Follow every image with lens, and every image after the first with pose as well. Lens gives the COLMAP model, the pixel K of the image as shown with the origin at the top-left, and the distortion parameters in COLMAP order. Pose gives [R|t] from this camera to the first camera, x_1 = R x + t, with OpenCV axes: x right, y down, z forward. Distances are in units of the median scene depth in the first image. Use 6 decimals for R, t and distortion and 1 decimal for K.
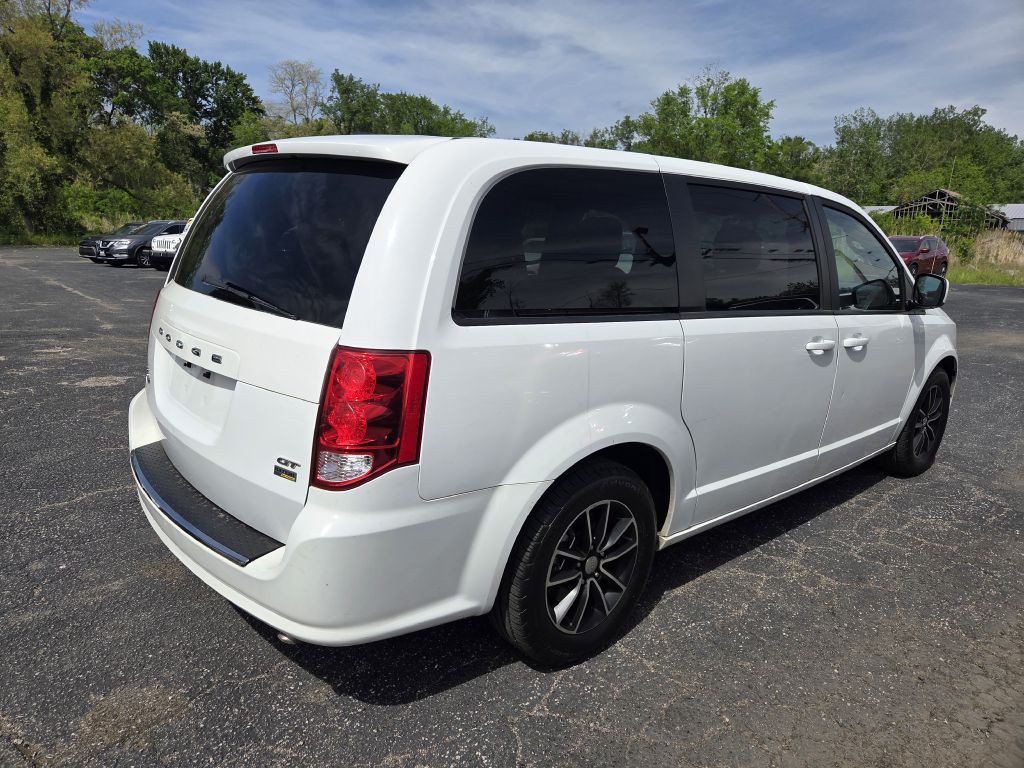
lens RADIAL K [[686.5, 0, 498.3], [0, 686.5, 377.0], [0, 0, 1]] dist [0.070394, -0.052900]
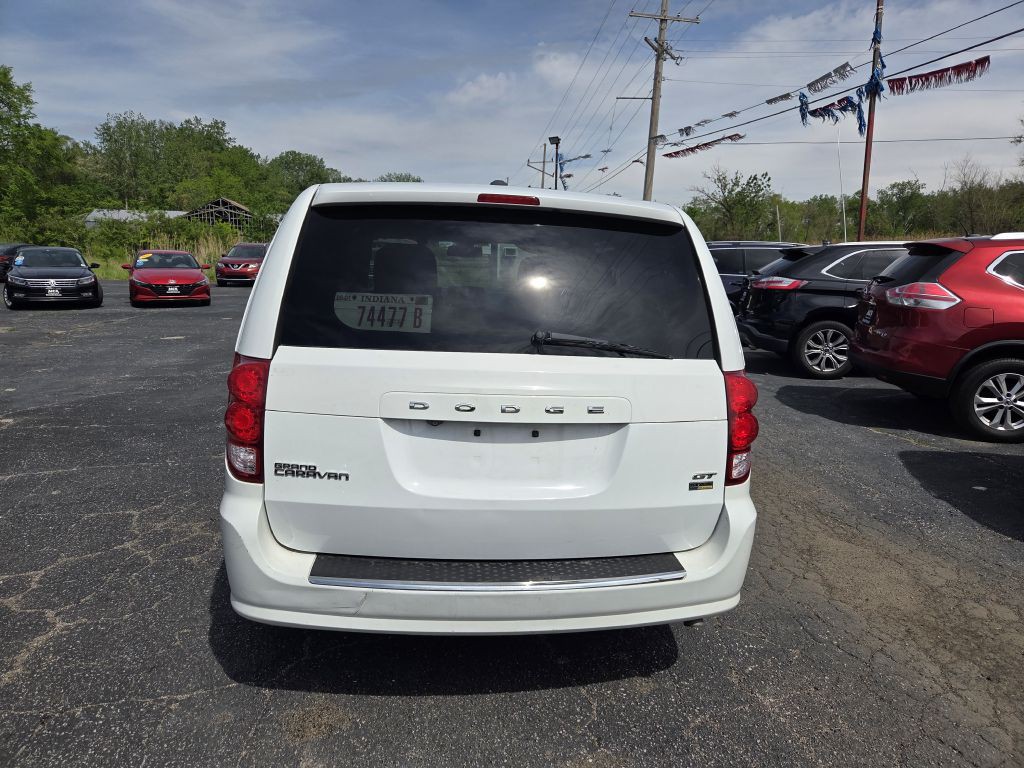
lens RADIAL K [[686.5, 0, 519.8], [0, 686.5, 379.7], [0, 0, 1]] dist [0.070394, -0.052900]
pose [[0.567208, -0.160191, 0.807845, -0.967428], [0.159630, 0.983683, 0.082979, -0.129925], [-0.807956, 0.081890, 0.583524, 0.365422]]
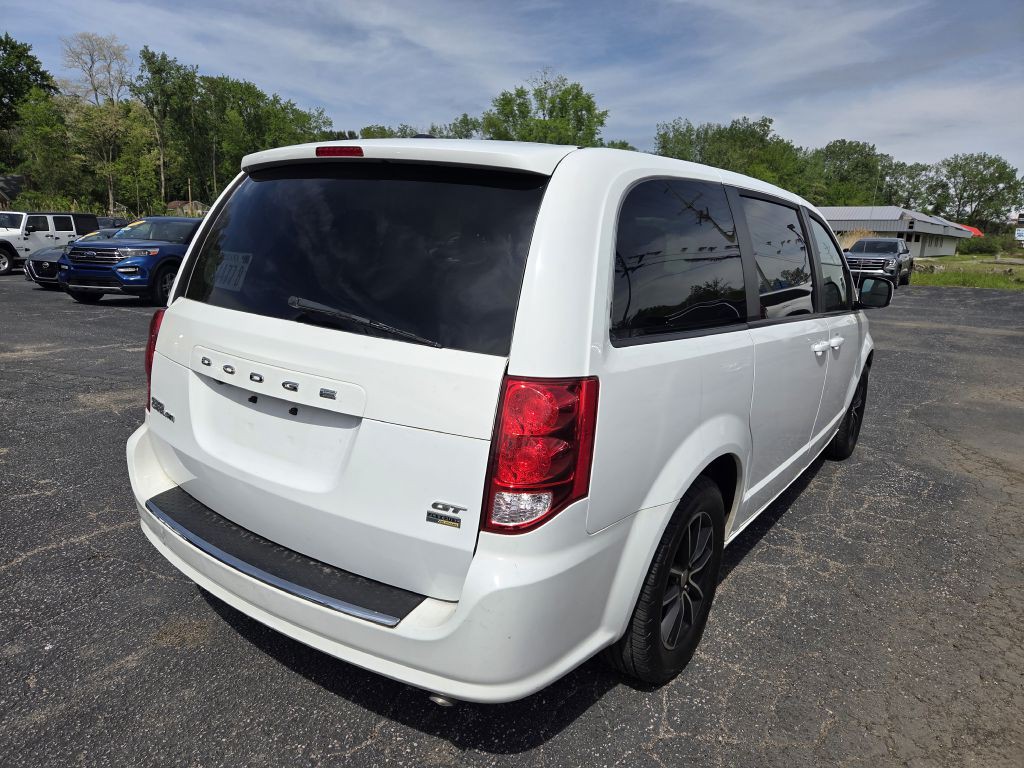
lens RADIAL K [[686.5, 0, 505.8], [0, 686.5, 385.5], [0, 0, 1]] dist [0.070394, -0.052900]
pose [[0.971992, -0.047885, 0.230083, -0.289724], [0.044165, 0.998797, 0.021295, -0.034099], [-0.230826, -0.010537, 0.972938, 0.075180]]
